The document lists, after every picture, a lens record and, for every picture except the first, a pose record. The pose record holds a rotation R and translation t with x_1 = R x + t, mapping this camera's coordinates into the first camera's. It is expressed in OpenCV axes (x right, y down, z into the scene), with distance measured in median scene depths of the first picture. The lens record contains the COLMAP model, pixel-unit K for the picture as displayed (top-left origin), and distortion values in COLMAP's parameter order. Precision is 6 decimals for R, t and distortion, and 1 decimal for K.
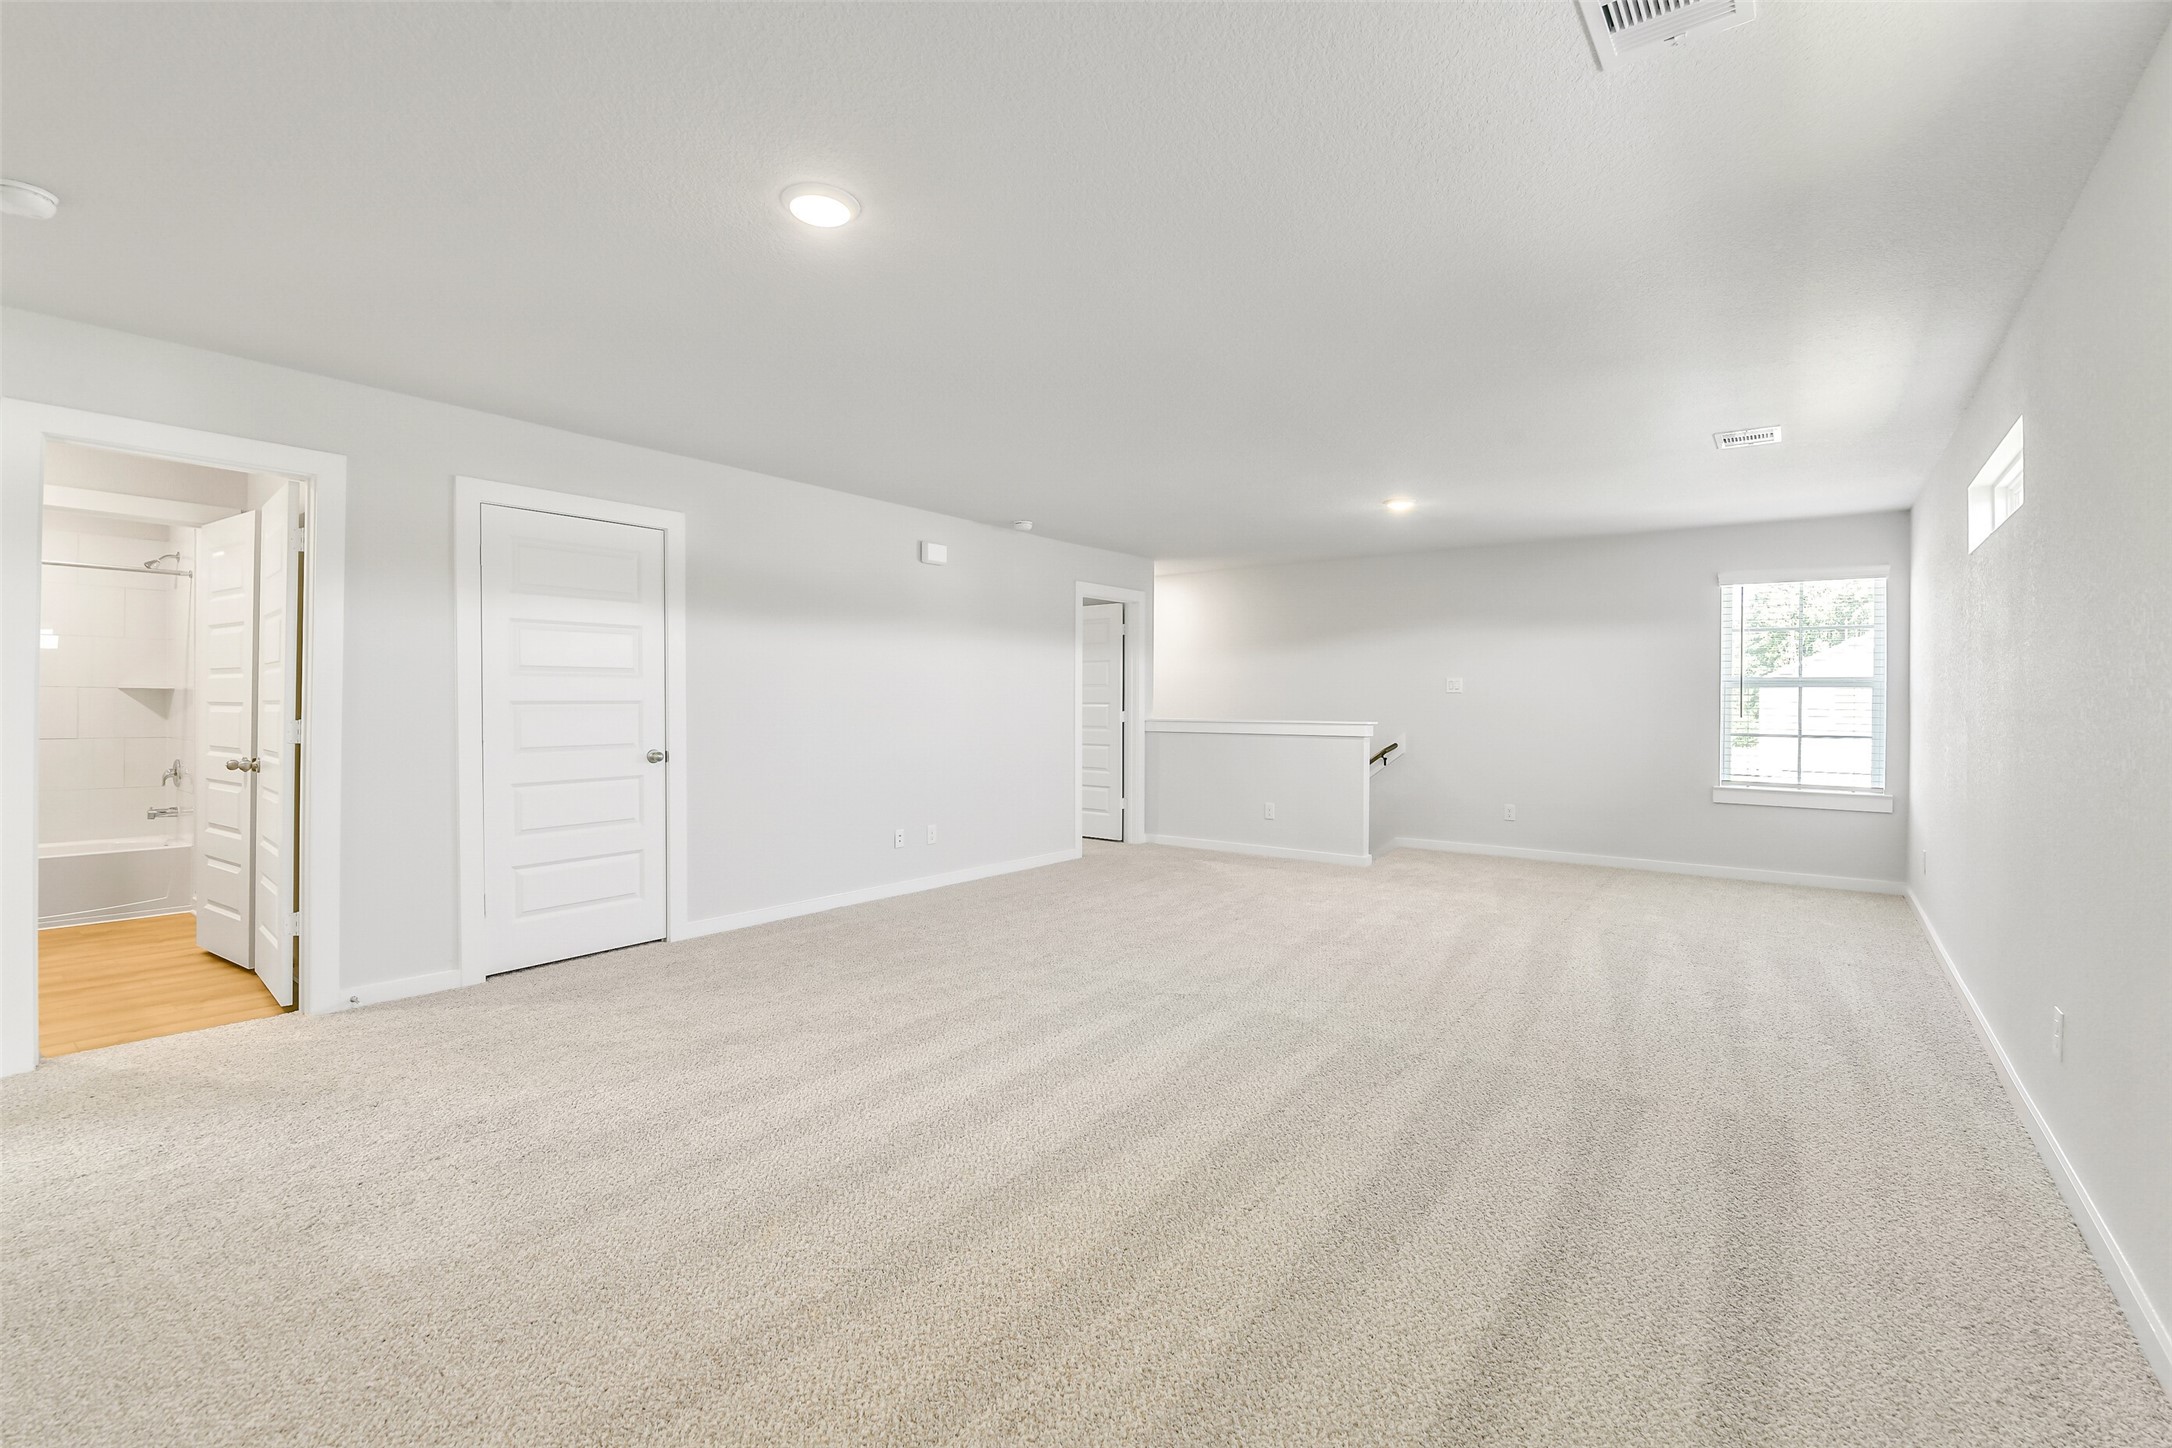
lens RADIAL K [[960.2, 0, 1091.8], [0, 960.2, 713.2], [0, 0, 1]] dist [-0.002532, -0.006945]
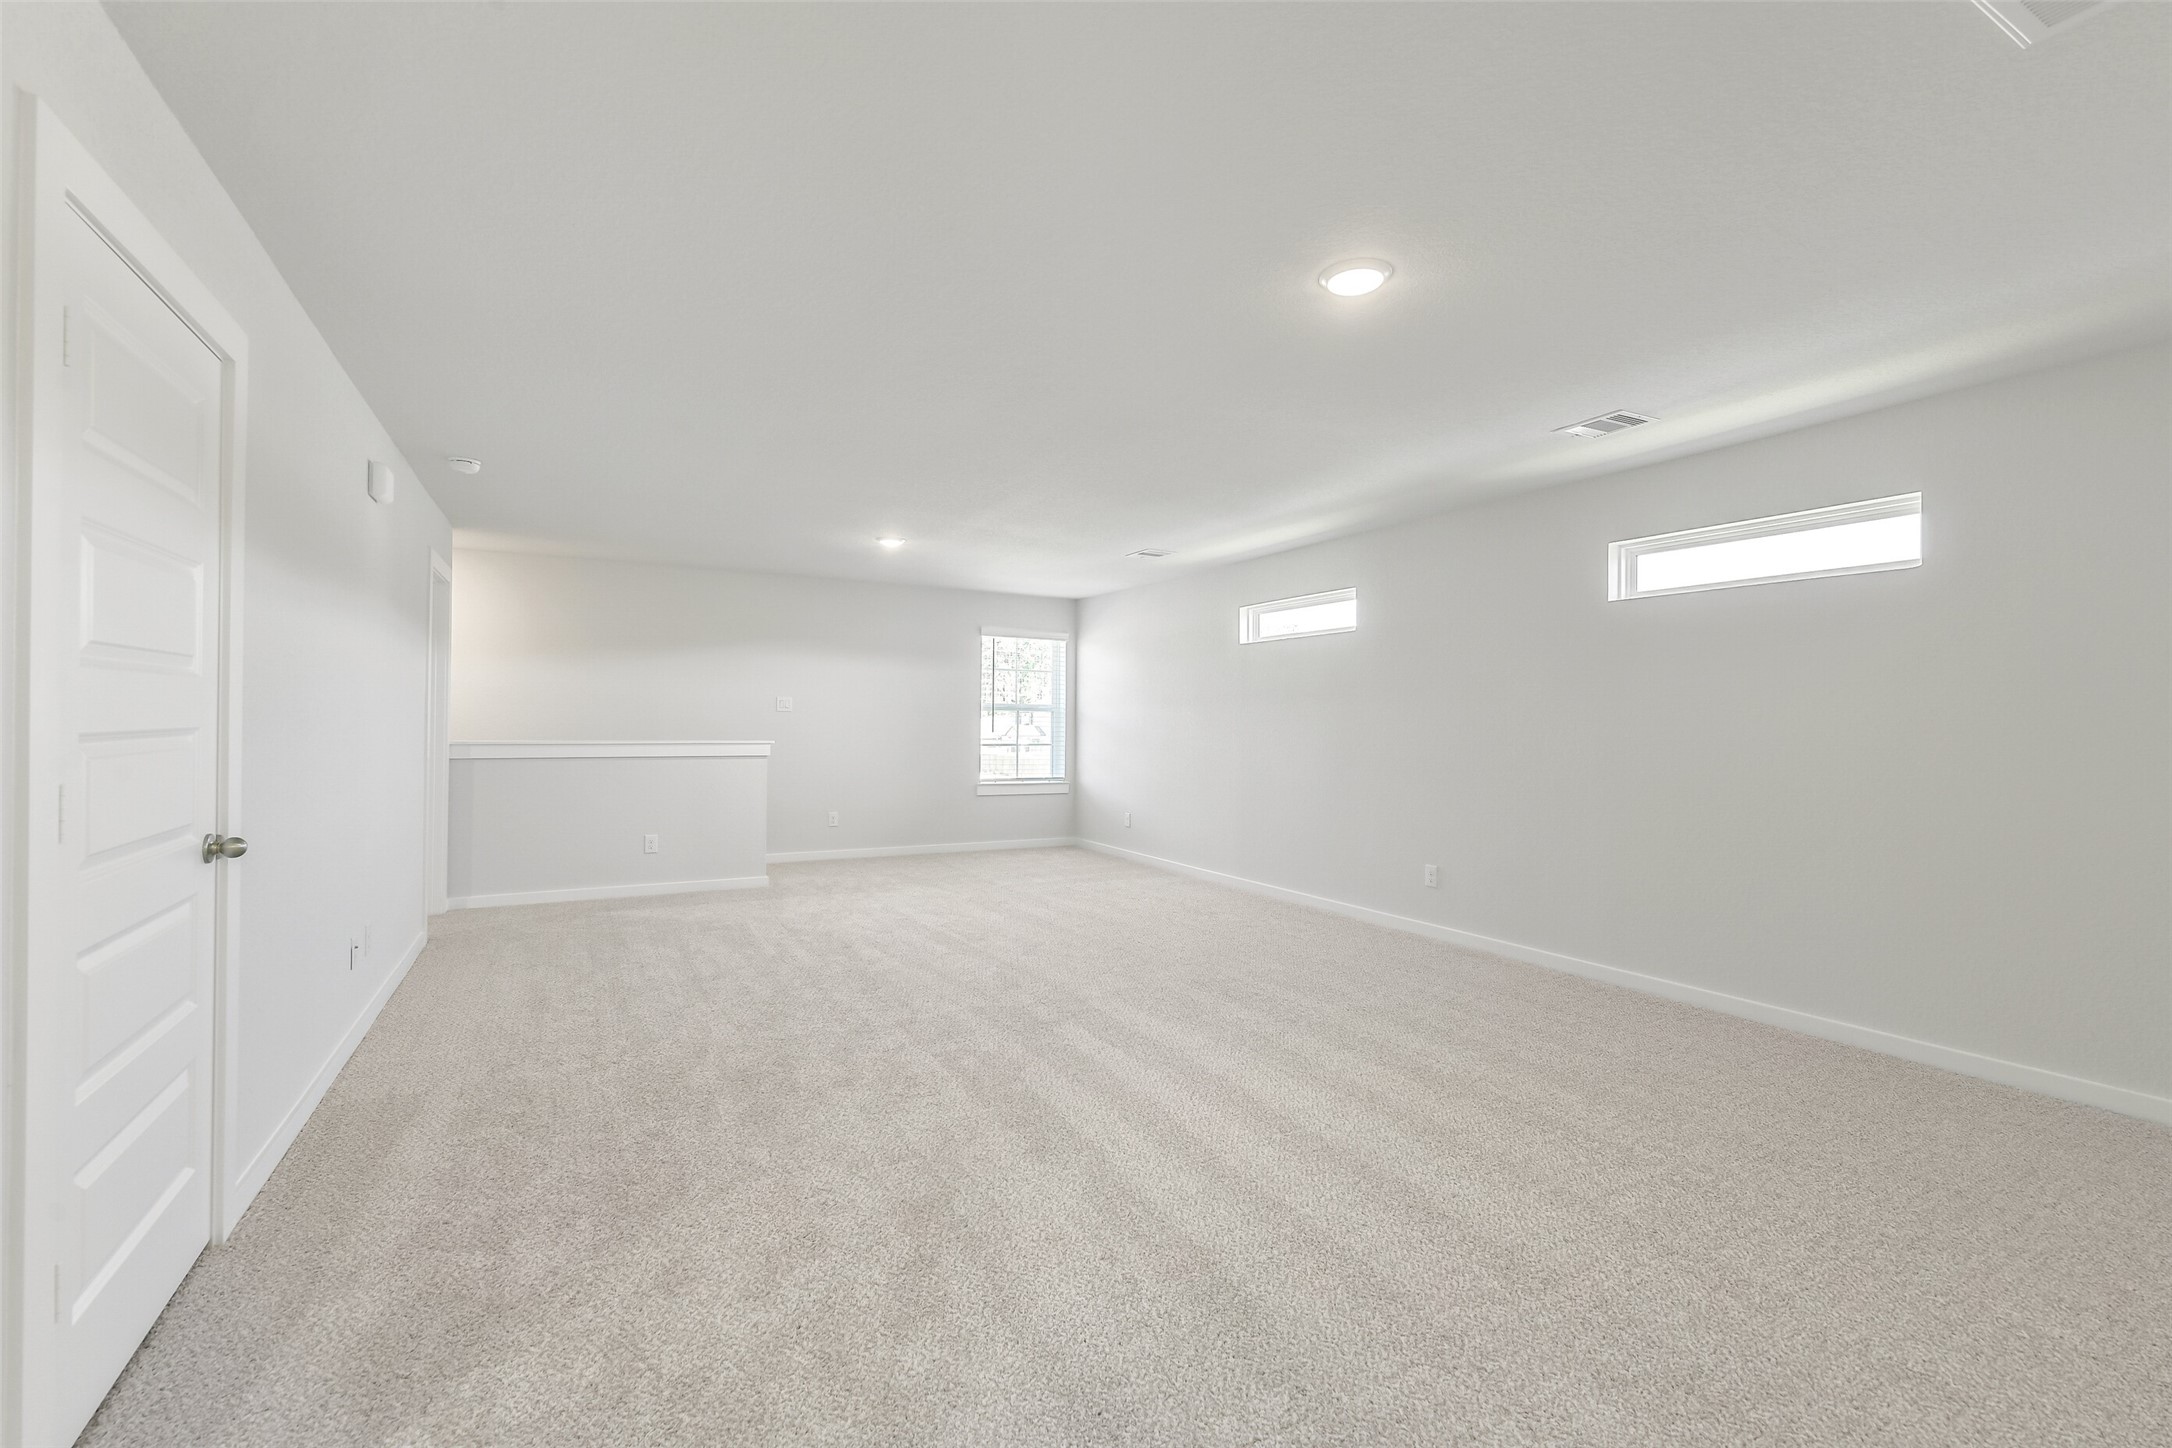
lens RADIAL K [[938.5, 0, 1088.8], [0, 938.5, 713.7], [0, 0, 1]] dist [0.001325, -0.009602]
pose [[0.404743, 0.006711, 0.914406, -1.027123], [0.005148, 0.999940, -0.009618, -0.018870], [-0.914416, 0.008600, 0.404684, 0.644266]]
